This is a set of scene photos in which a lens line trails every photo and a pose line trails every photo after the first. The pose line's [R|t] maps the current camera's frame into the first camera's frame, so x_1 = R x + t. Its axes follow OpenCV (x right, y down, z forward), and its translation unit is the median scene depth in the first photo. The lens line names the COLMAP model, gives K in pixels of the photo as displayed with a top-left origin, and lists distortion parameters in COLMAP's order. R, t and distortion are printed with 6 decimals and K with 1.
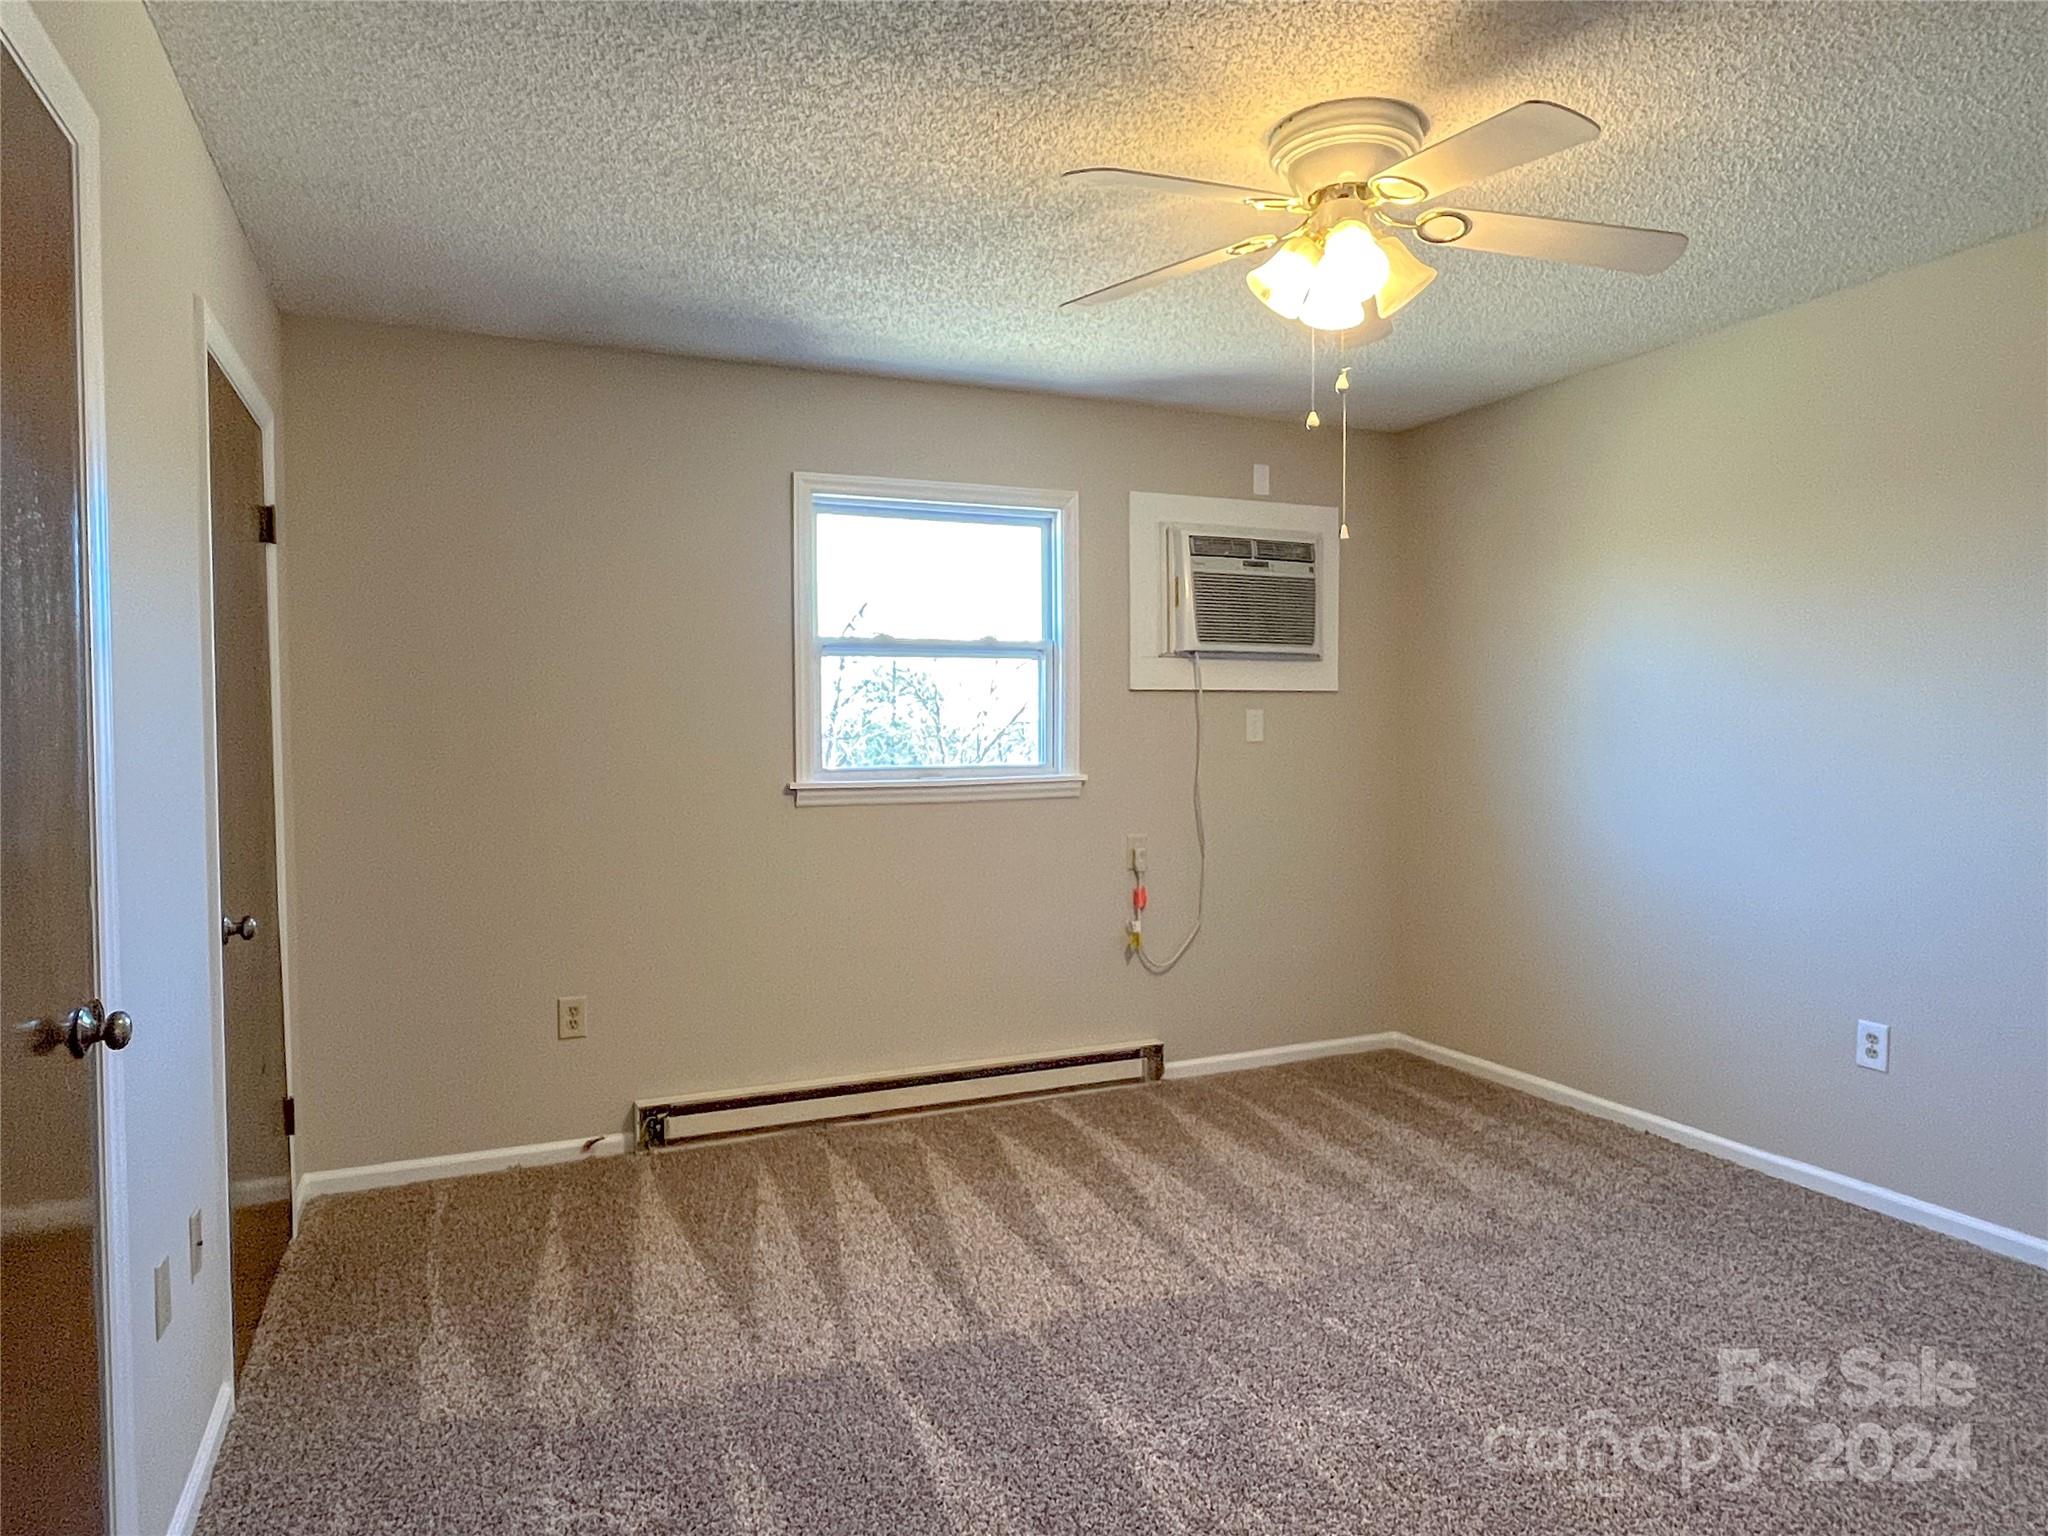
lens RADIAL K [[1275.6, 0, 1008.1], [0, 1275.6, 769.1], [0, 0, 1]] dist [-0.010368, -0.001687]
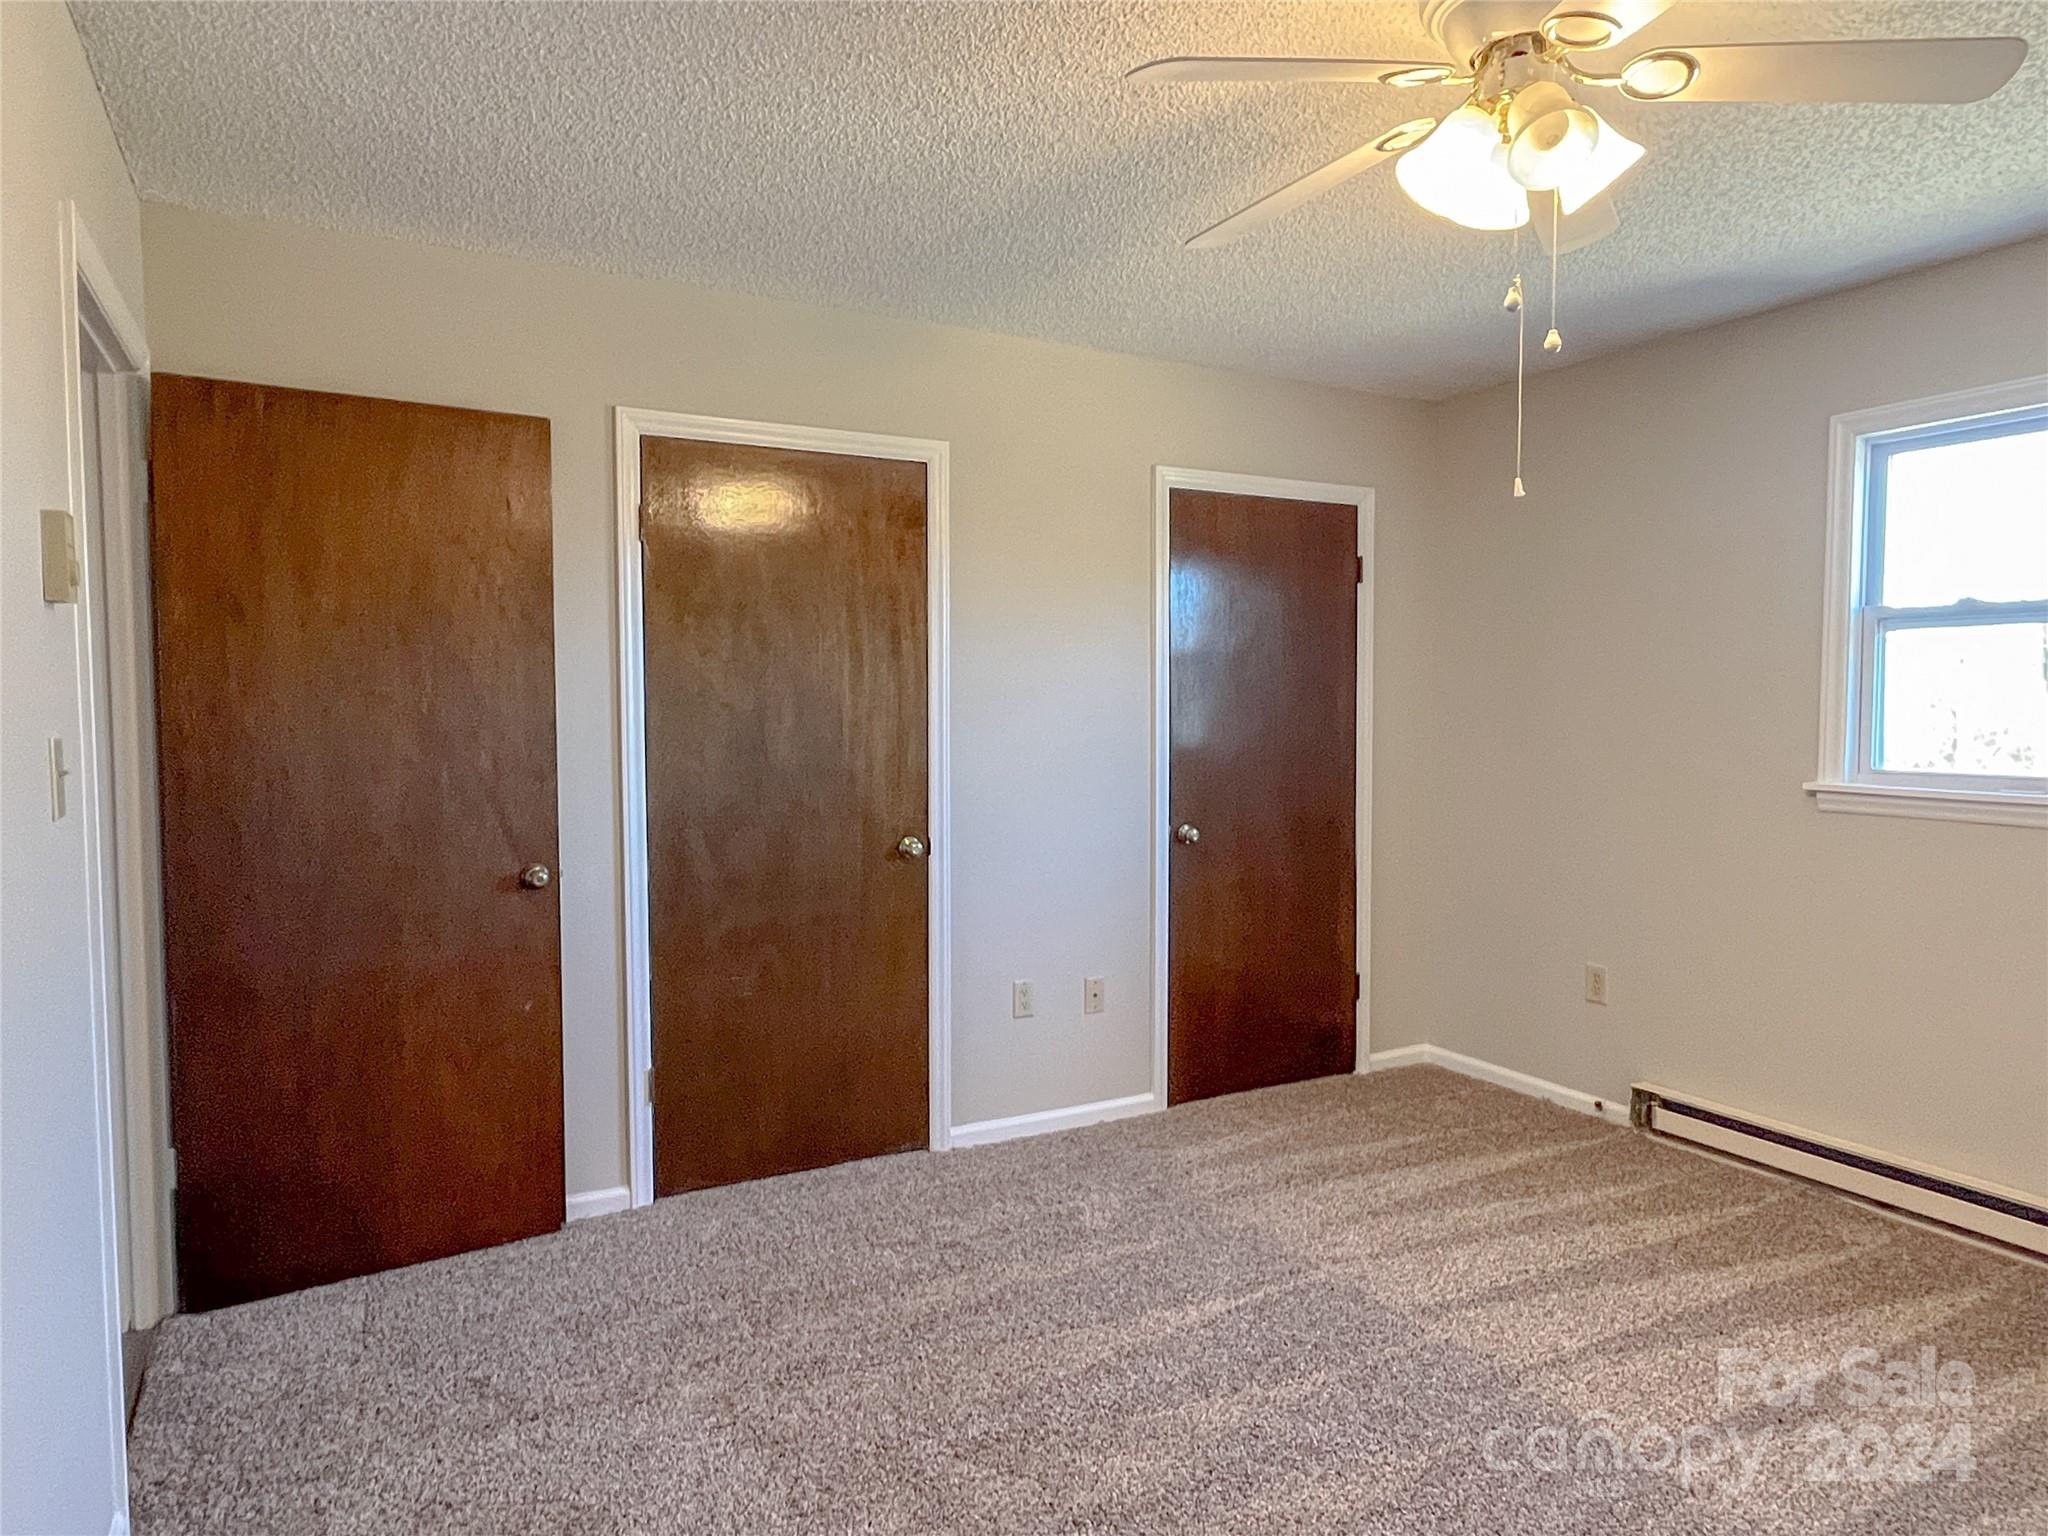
lens RADIAL K [[1275.6, 0, 1038.8], [0, 1275.6, 762.6], [0, 0, 1]] dist [-0.010368, -0.001687]
pose [[0.085116, 0.055386, -0.994830, 0.692708], [-0.030705, 0.998125, 0.052943, -0.034859], [0.995898, 0.026040, 0.086657, 0.439905]]
